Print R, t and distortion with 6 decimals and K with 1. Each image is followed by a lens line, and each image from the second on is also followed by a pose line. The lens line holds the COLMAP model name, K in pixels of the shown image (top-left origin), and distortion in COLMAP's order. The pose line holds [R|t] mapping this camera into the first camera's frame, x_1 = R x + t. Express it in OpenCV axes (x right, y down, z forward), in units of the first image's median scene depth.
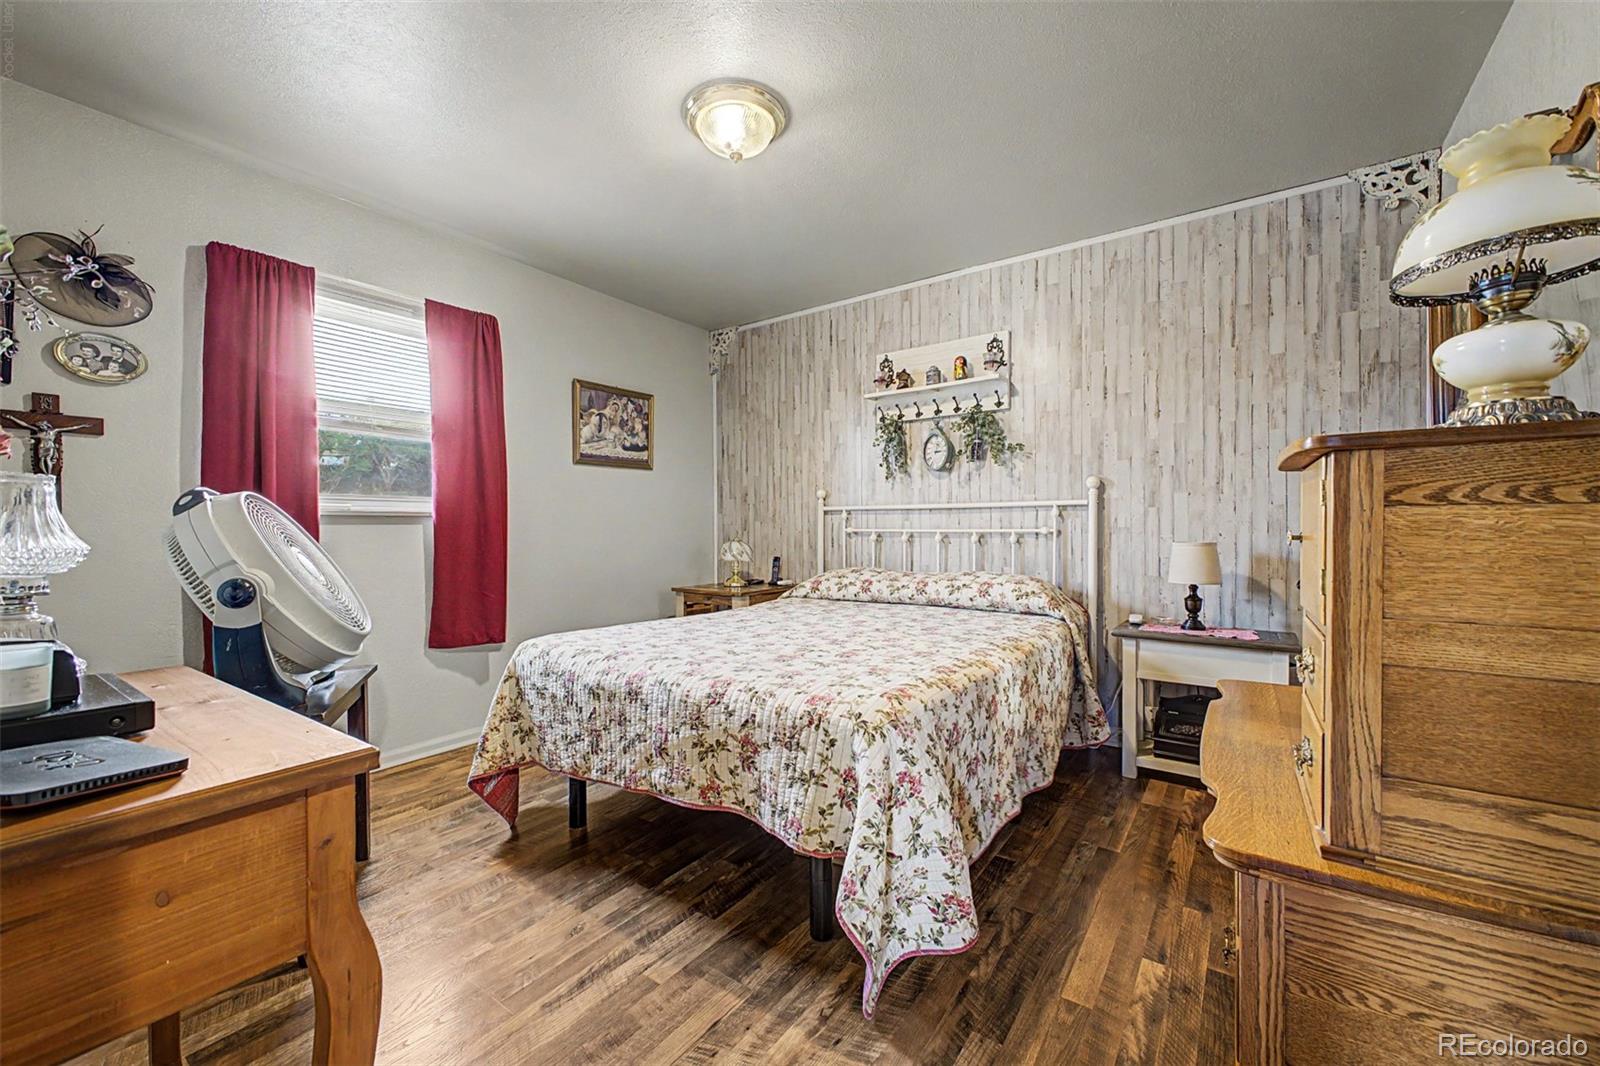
lens RADIAL K [[631.3, 0, 796.5], [0, 631.3, 533.0], [0, 0, 1]] dist [0.018976, -0.006733]
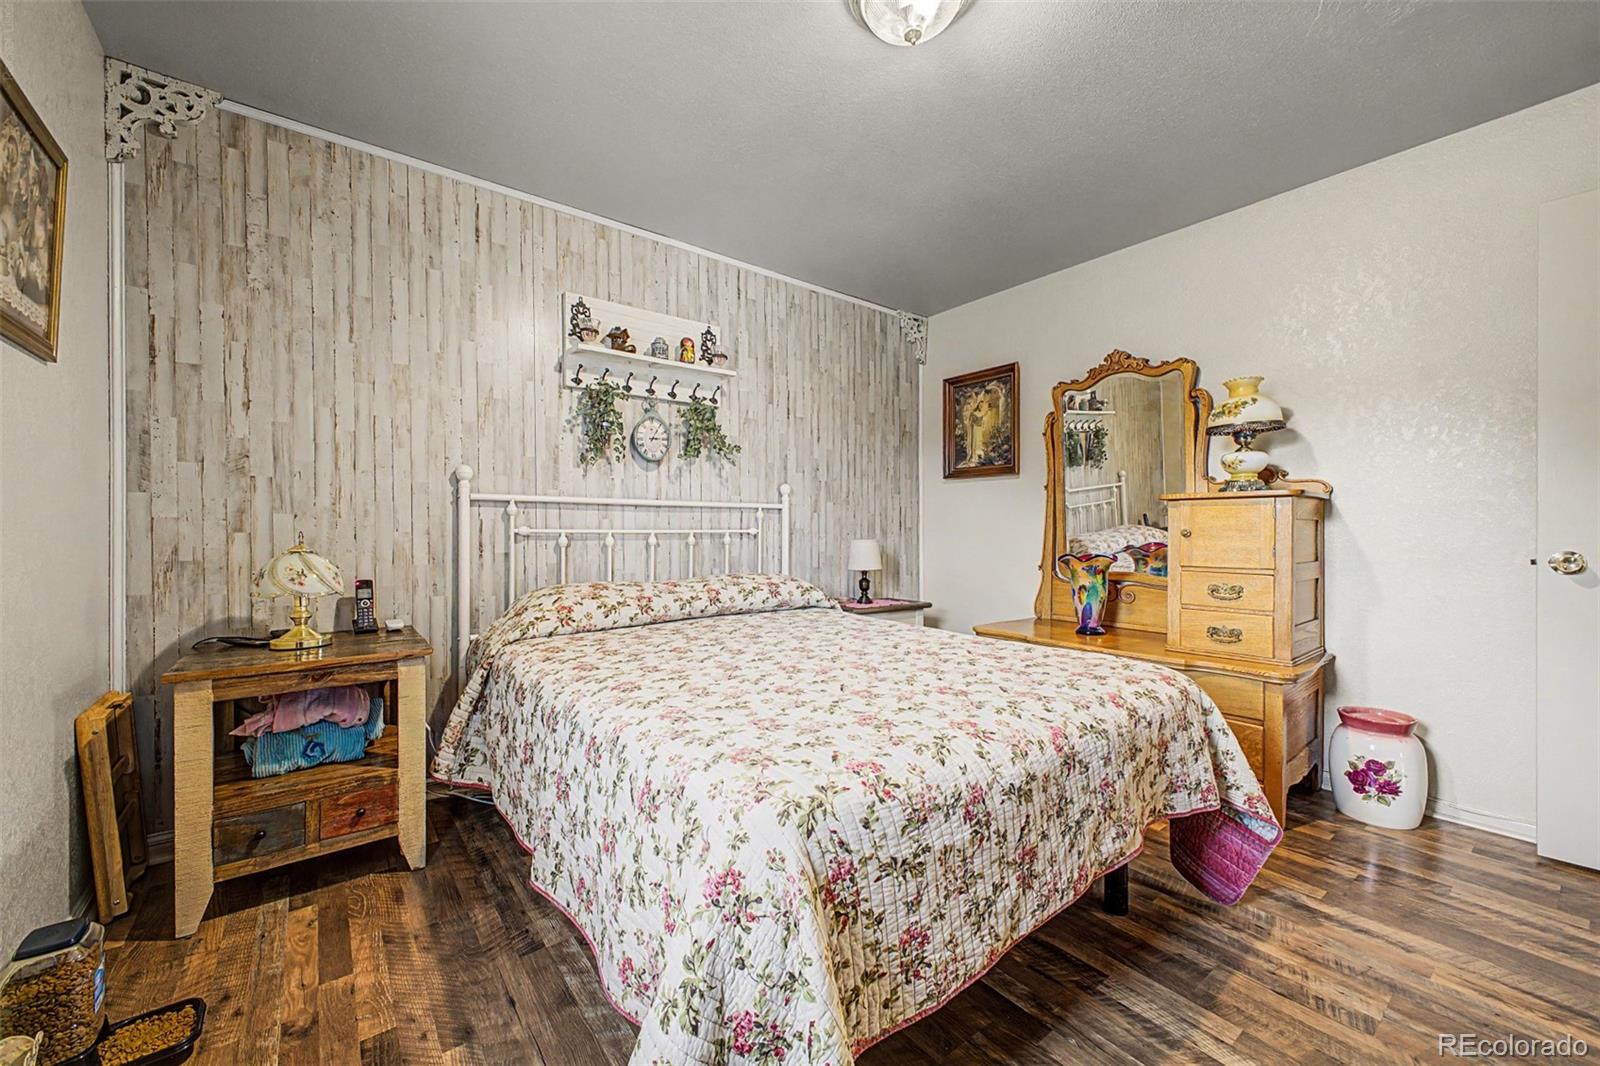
lens RADIAL K [[631.3, 0, 796.5], [0, 631.3, 533.0], [0, 0, 1]] dist [0.018976, -0.006733]
pose [[0.279003, -0.000655, 0.960290, -0.562980], [0.005258, 0.999986, -0.000846, 0.000093], [-0.960276, 0.005285, 0.279003, 0.602367]]
